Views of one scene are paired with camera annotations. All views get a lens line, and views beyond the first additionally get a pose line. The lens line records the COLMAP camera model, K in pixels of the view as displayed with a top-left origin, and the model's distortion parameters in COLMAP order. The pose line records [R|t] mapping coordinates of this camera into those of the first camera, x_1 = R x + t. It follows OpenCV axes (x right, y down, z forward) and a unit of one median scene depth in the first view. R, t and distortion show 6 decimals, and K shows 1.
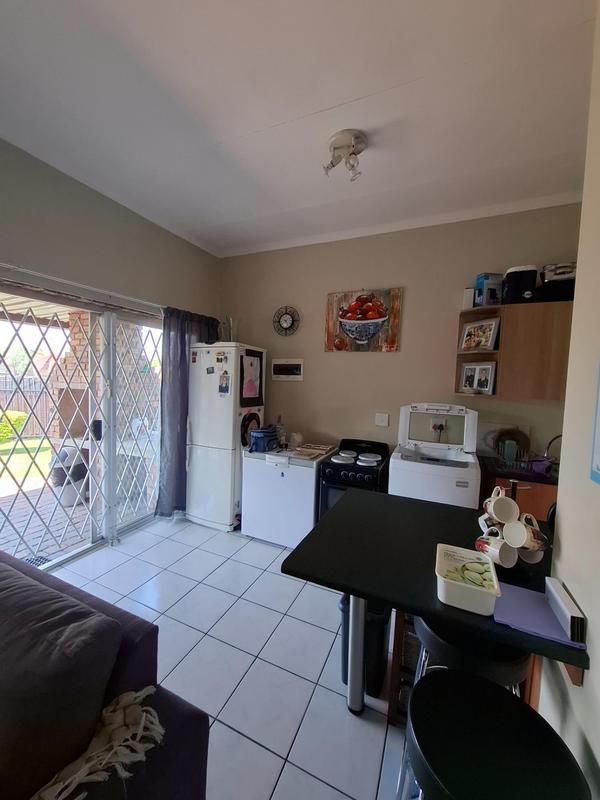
lens RADIAL K [[316.2, 0, 294.8], [0, 316.2, 399.9], [0, 0, 1]] dist [-0.008562, 0.000496]
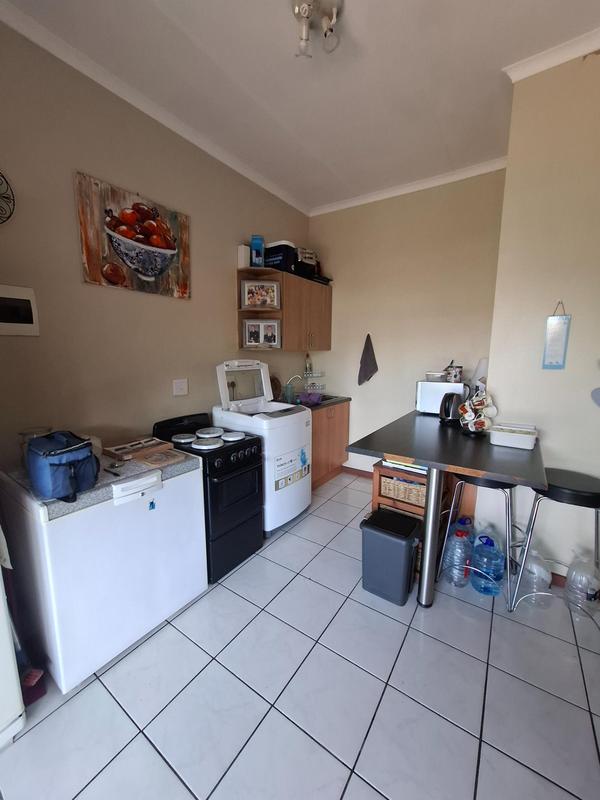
lens RADIAL K [[317.0, 0, 298.5], [0, 317.0, 401.0], [0, 0, 1]] dist [-0.000577, 0.000120]
pose [[0.163821, -0.183594, 0.969255, -0.462432], [0.074289, 0.982035, 0.173458, -0.018339], [-0.983689, 0.043589, 0.174517, 0.596114]]
